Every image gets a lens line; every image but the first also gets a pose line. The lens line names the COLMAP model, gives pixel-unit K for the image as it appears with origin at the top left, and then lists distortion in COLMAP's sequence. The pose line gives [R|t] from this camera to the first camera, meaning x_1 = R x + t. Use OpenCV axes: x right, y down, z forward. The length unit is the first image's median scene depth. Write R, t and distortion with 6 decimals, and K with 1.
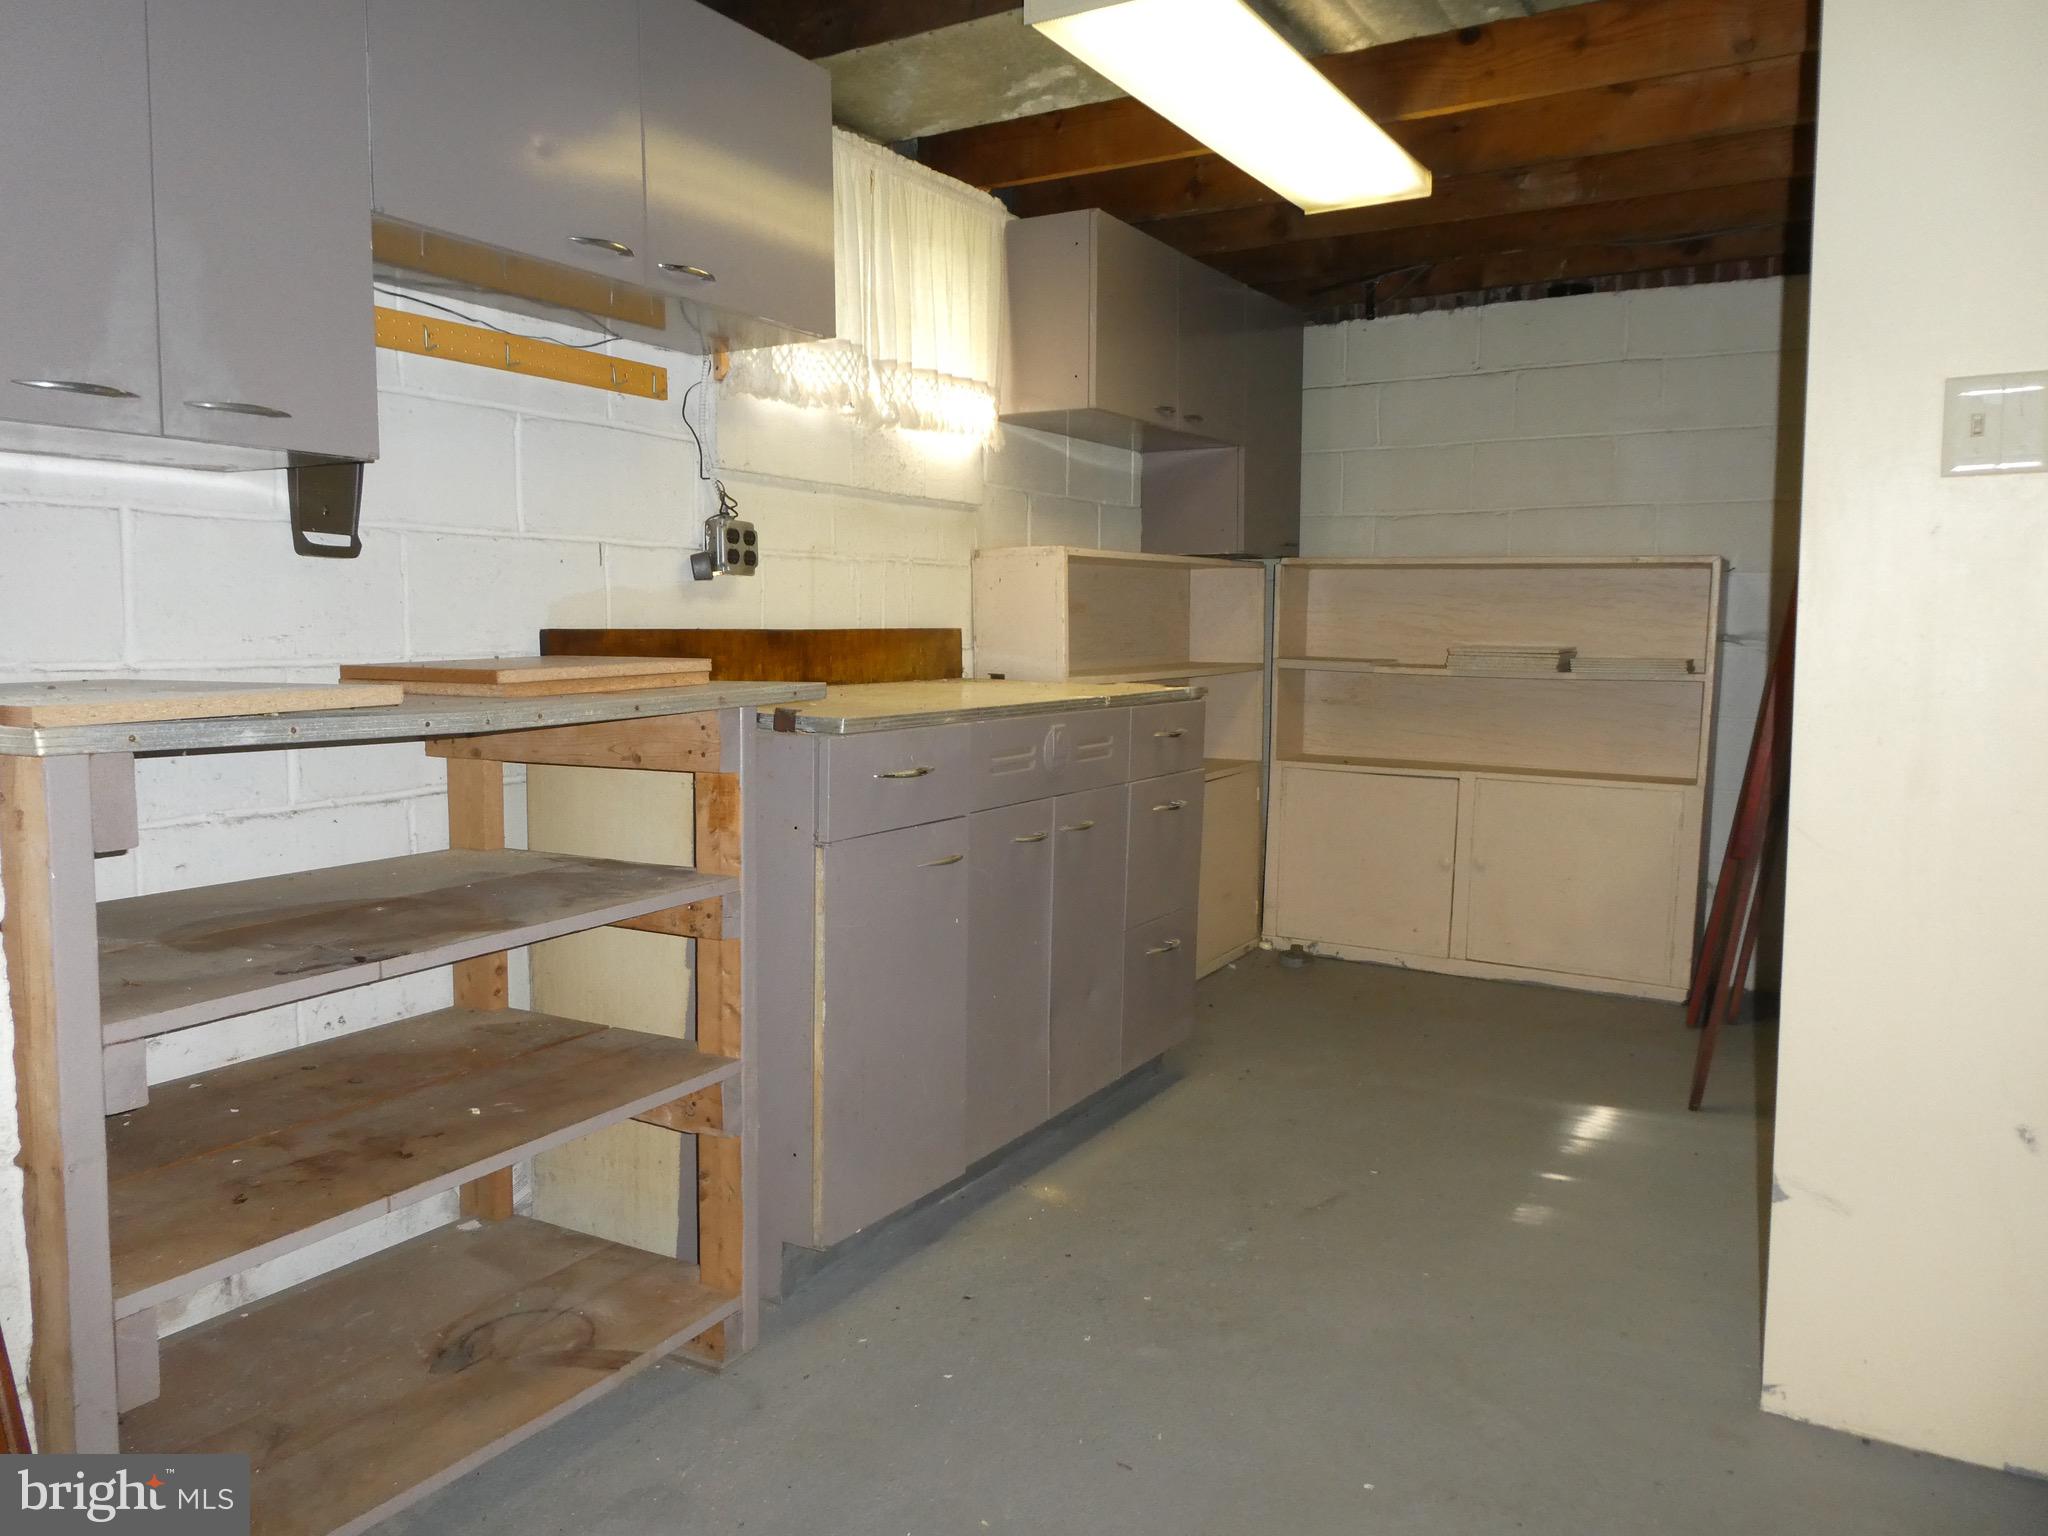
lens RADIAL K [[1472.0, 0, 1033.8], [0, 1472.0, 759.4], [0, 0, 1]] dist [0.006751, -0.007786]
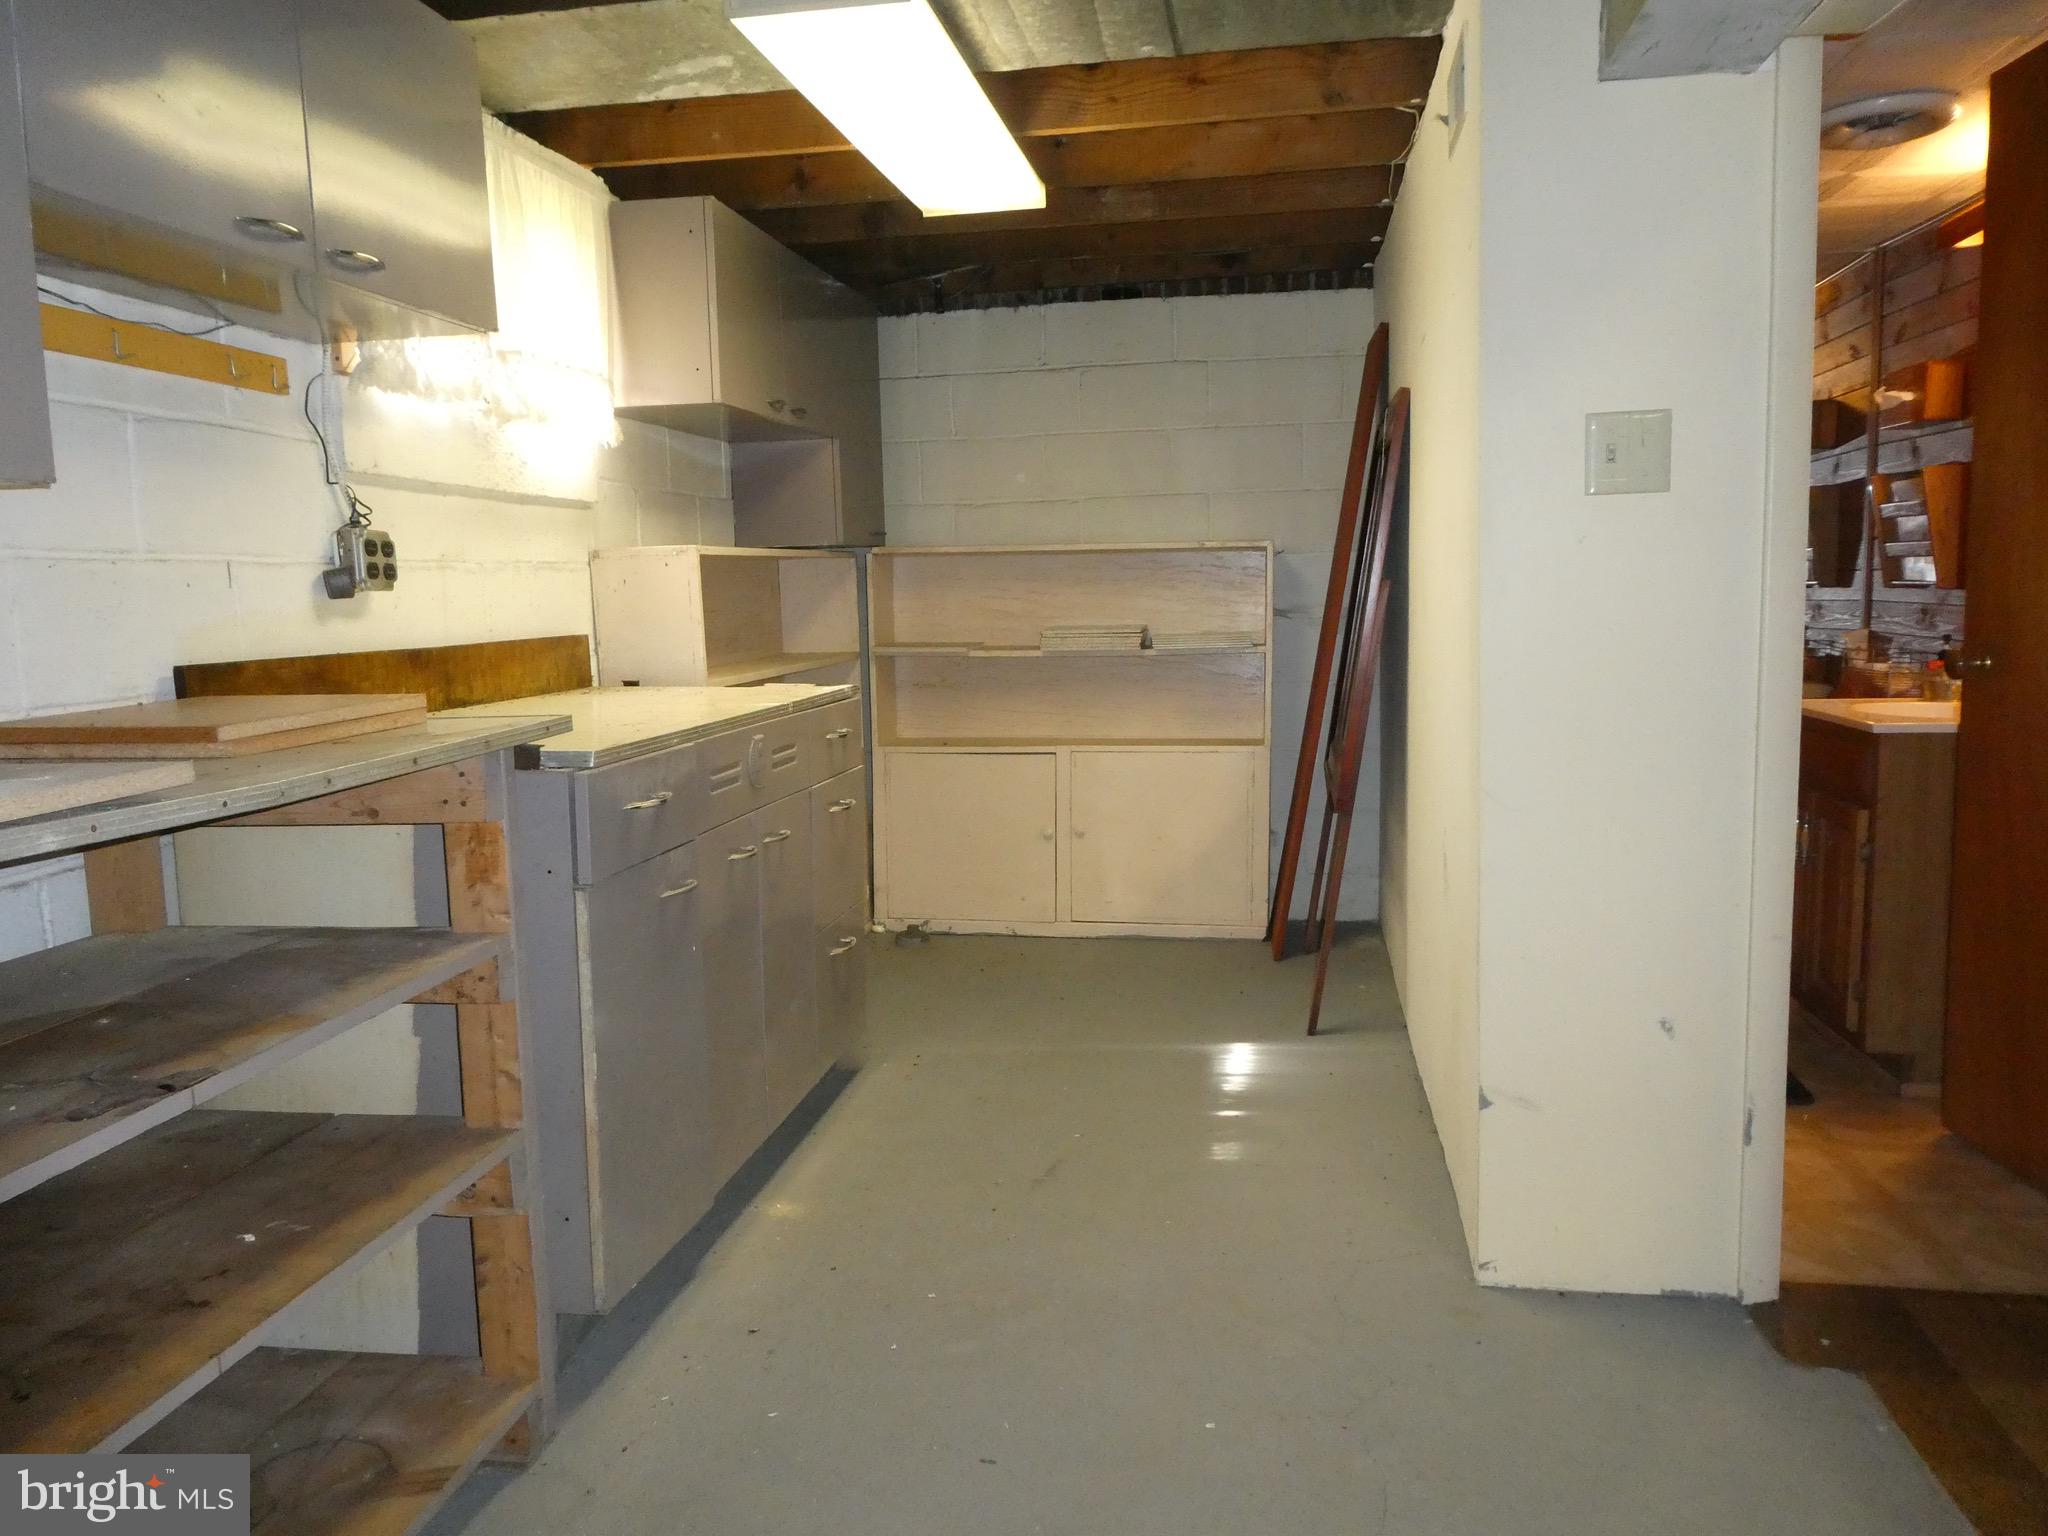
lens RADIAL K [[1472.0, 0, 1038.5], [0, 1472.0, 761.5], [0, 0, 1]] dist [0.006751, -0.007786]
pose [[0.932564, -0.070917, 0.353971, -0.154209], [0.063172, 0.997444, 0.033403, -0.026712], [-0.355435, -0.008790, 0.934660, 0.017683]]
